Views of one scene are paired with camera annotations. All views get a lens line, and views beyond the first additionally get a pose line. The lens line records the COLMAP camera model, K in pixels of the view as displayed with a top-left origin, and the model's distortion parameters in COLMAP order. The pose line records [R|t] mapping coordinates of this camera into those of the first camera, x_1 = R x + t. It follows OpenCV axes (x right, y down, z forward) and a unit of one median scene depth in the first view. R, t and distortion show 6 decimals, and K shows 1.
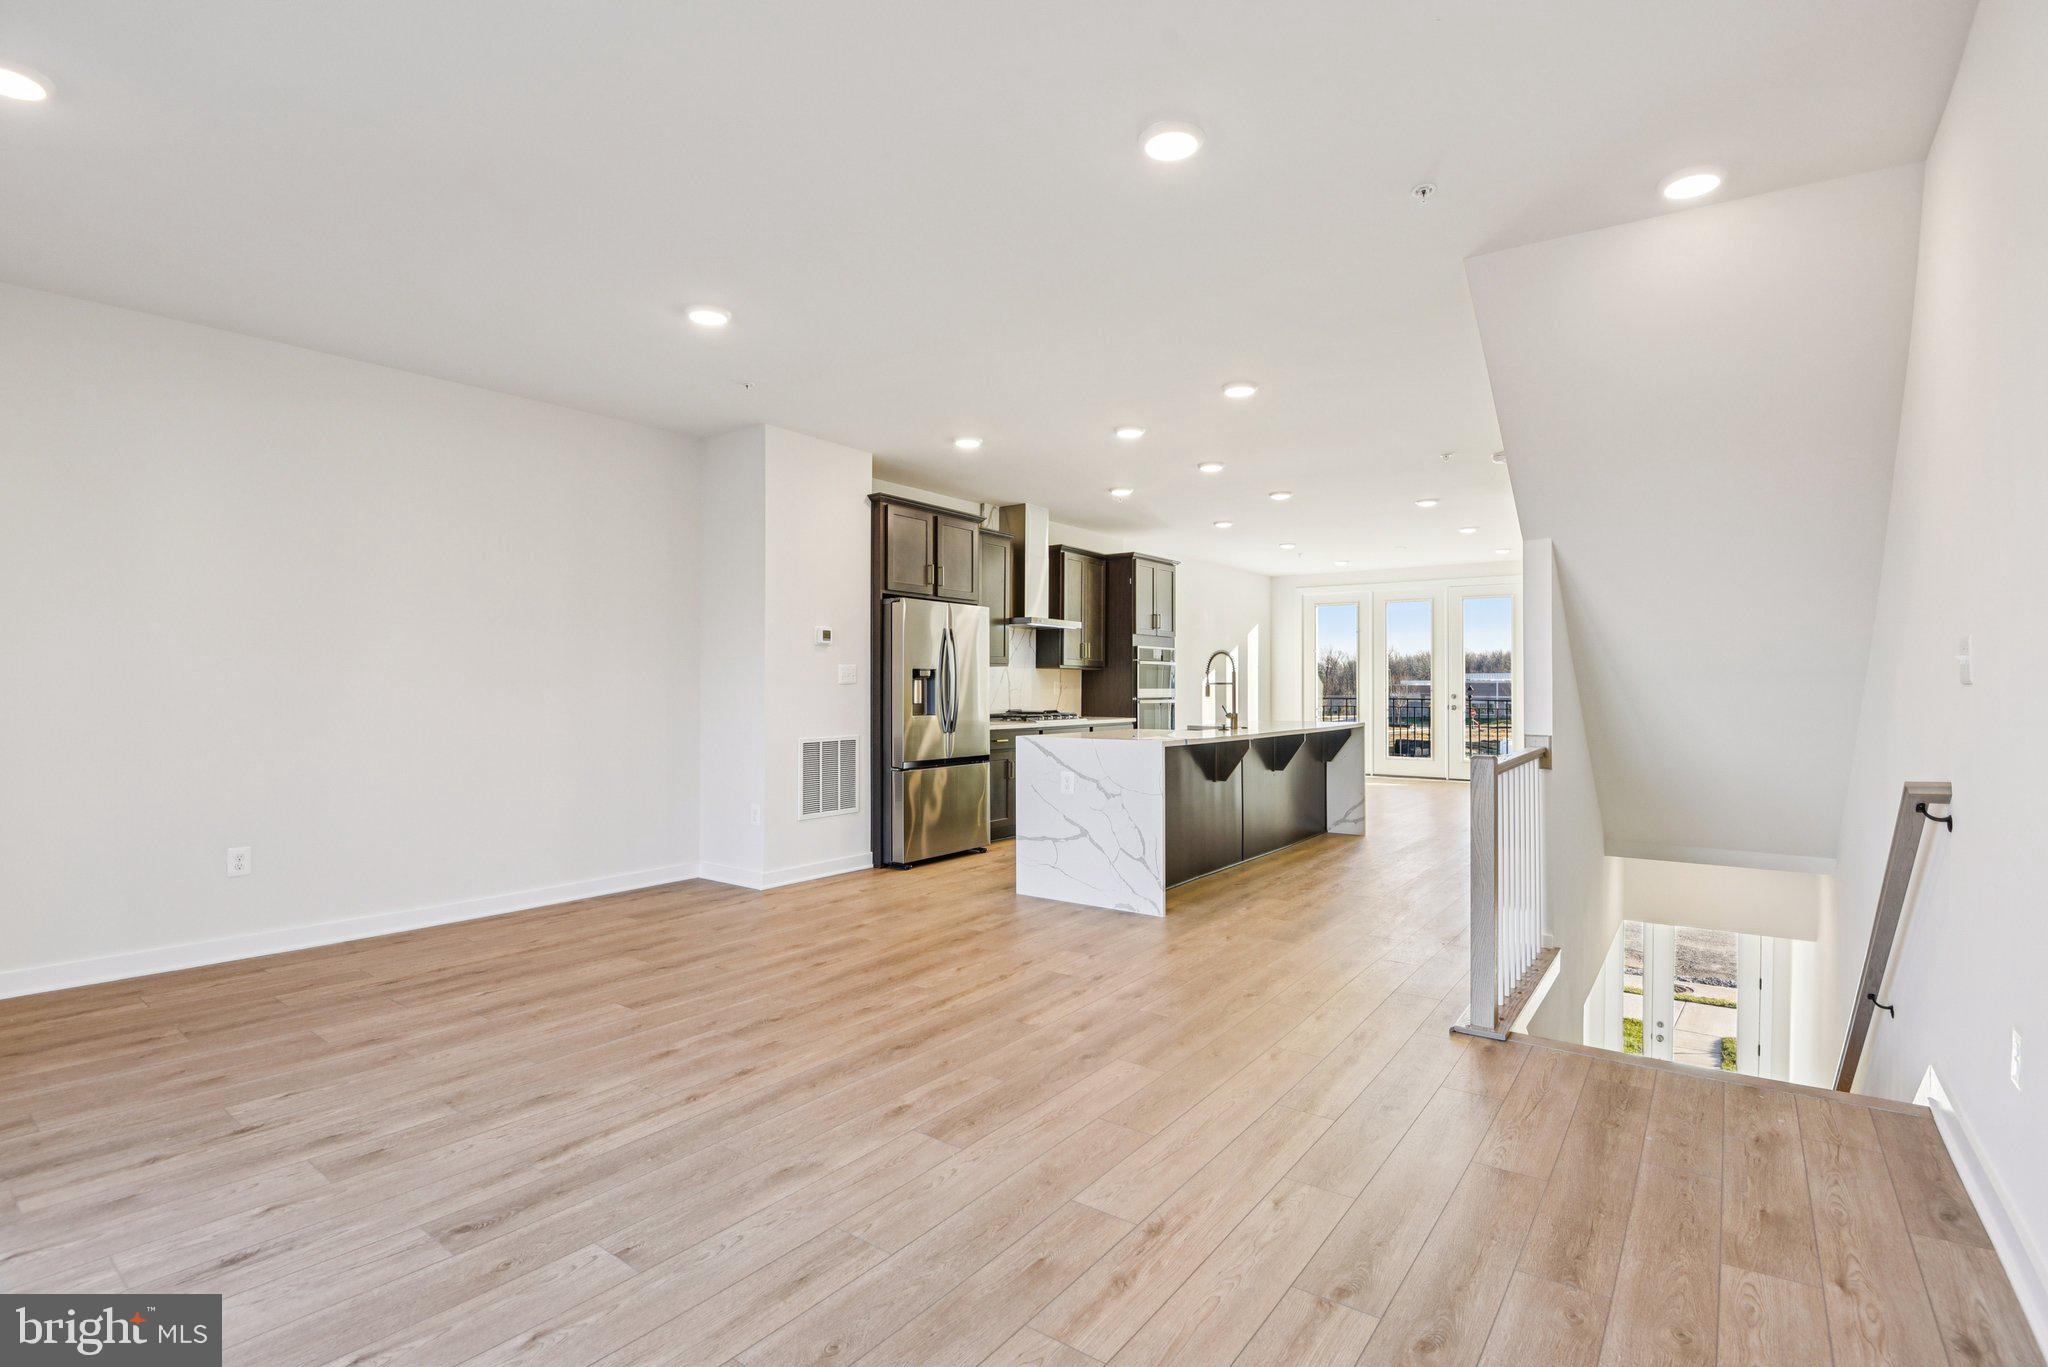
lens RADIAL K [[971.0, 0, 1016.6], [0, 971.0, 658.8], [0, 0, 1]] dist [-0.000445, -0.021636]
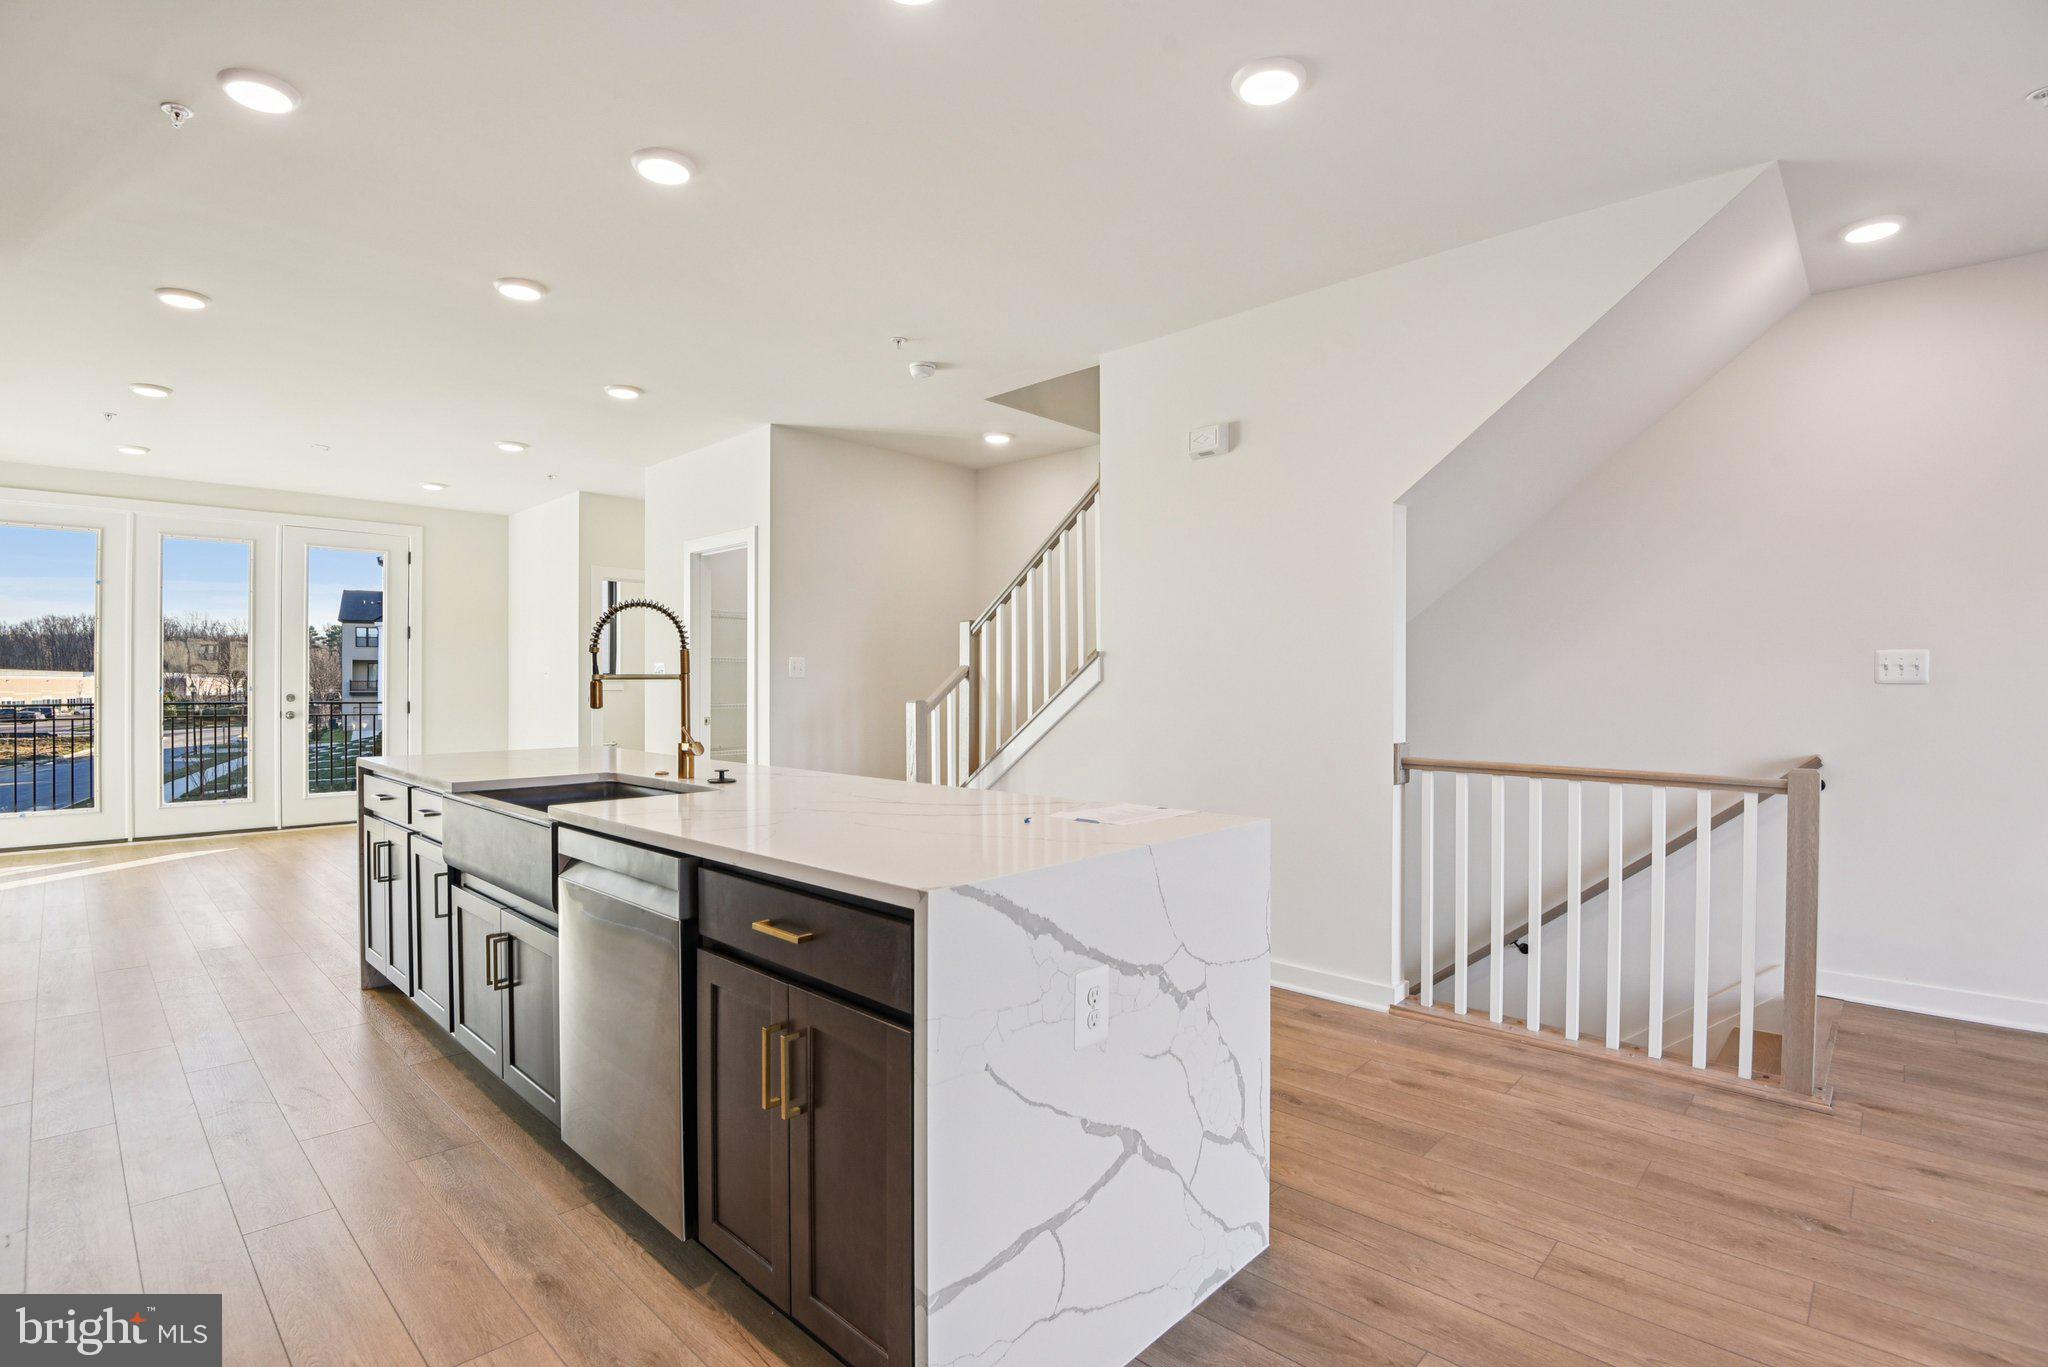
lens RADIAL K [[951.9, 0, 1023.3], [0, 951.9, 688.2], [0, 0, 1]] dist [-0.013464, -0.019468]
pose [[0.121316, -0.007645, 0.992584, -0.235540], [-0.026719, 0.999583, 0.010965, 0.027673], [-0.992254, -0.027851, 0.121061, 0.980819]]
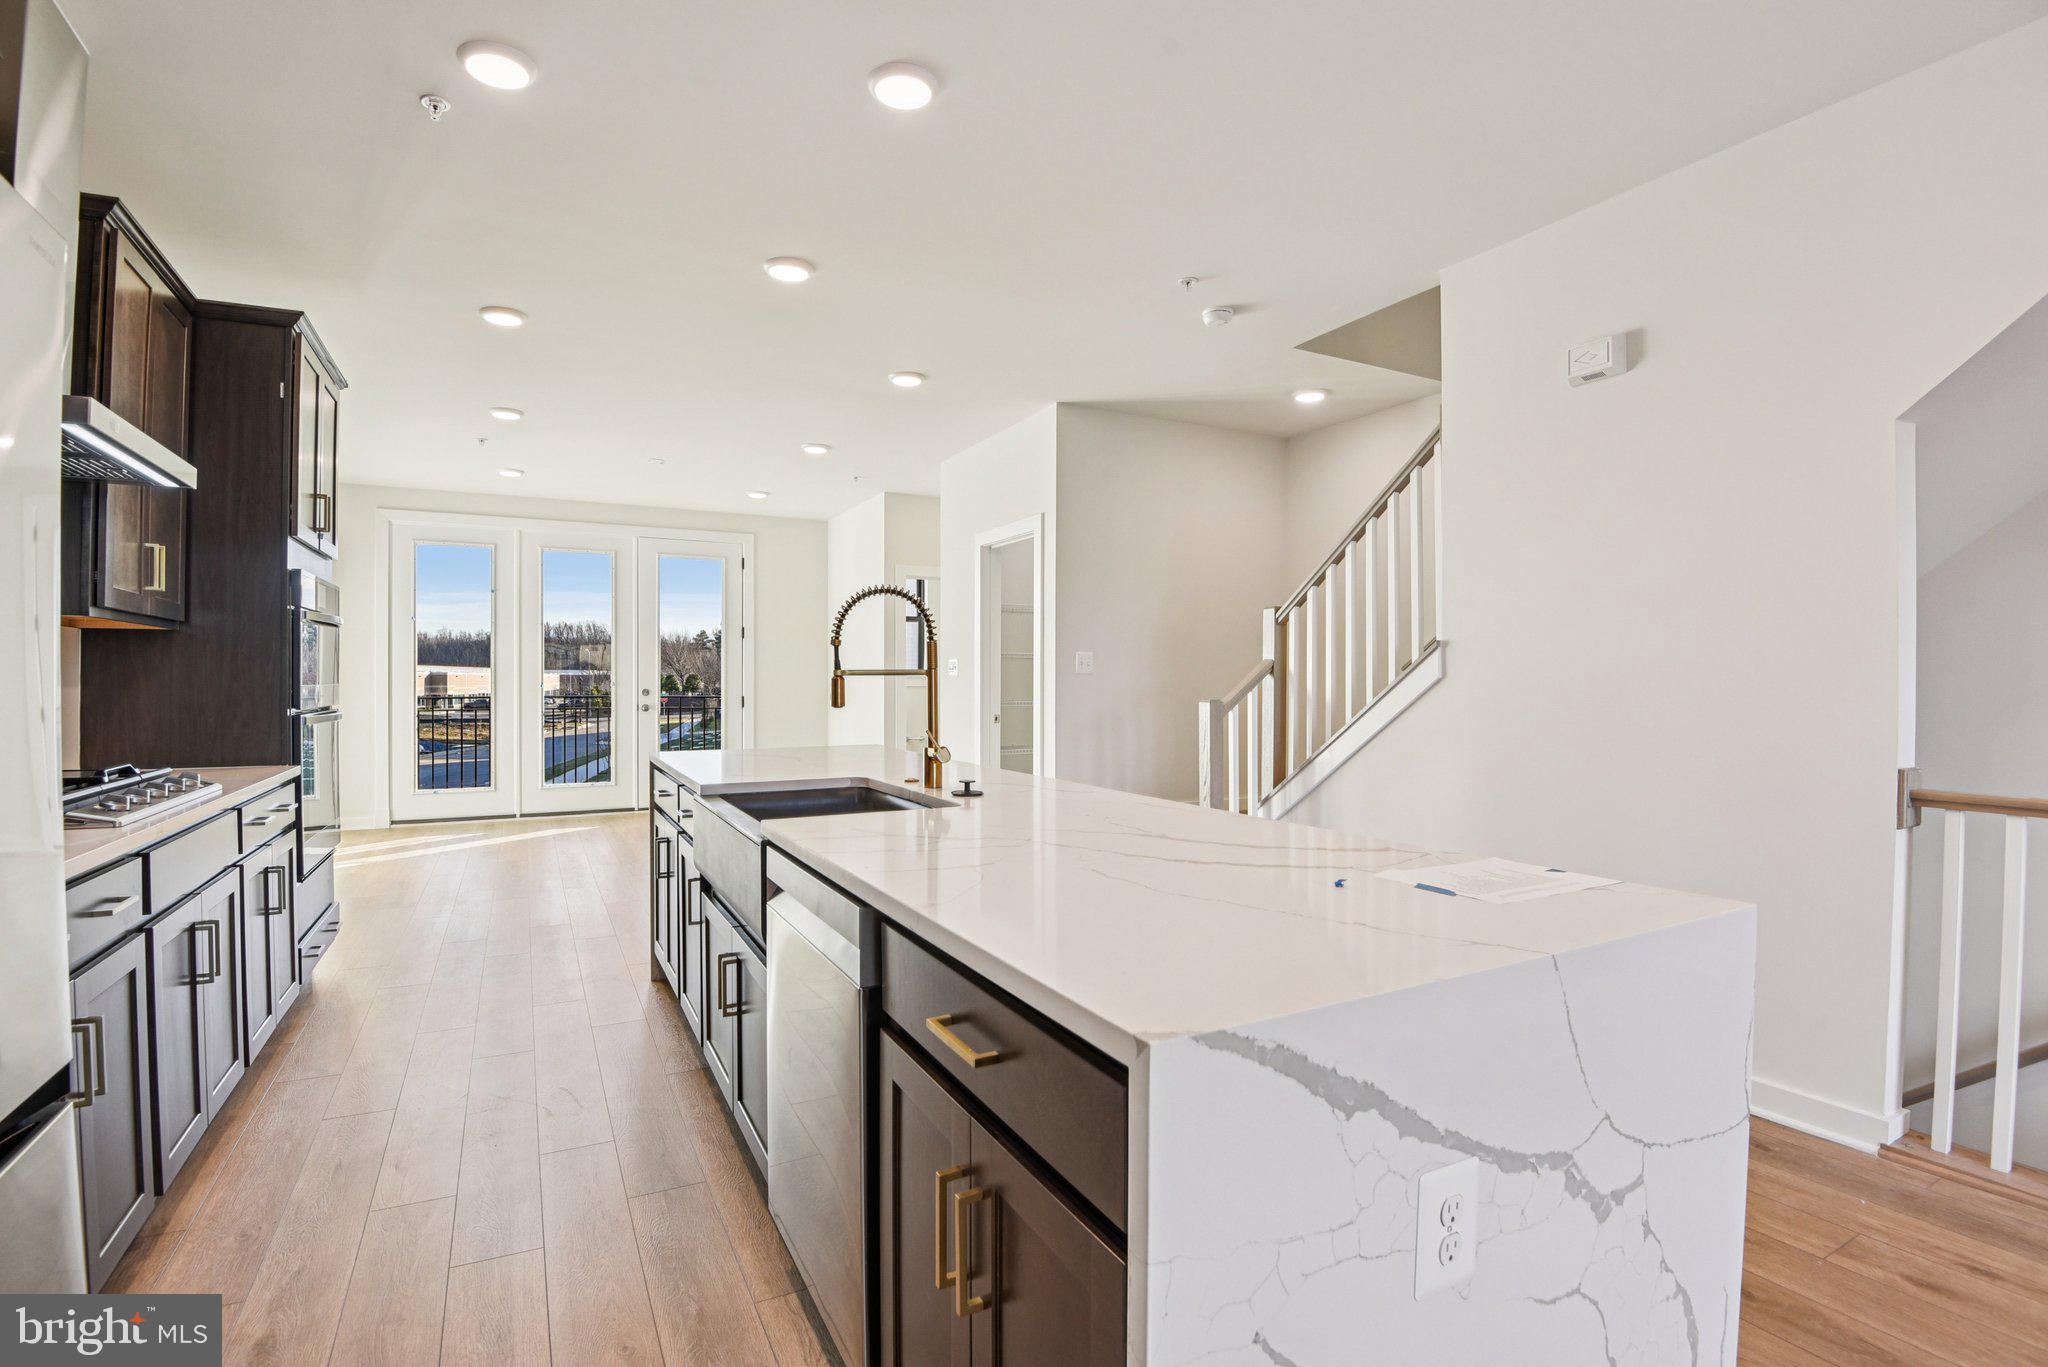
lens RADIAL K [[951.9, 0, 1023.3], [0, 951.9, 688.2], [0, 0, 1]] dist [-0.013464, -0.019468]
pose [[0.431742, -0.009729, 0.901945, -0.131696], [-0.024951, 0.999430, 0.022724, 0.028304], [-0.901652, -0.032315, 0.431253, 0.991332]]
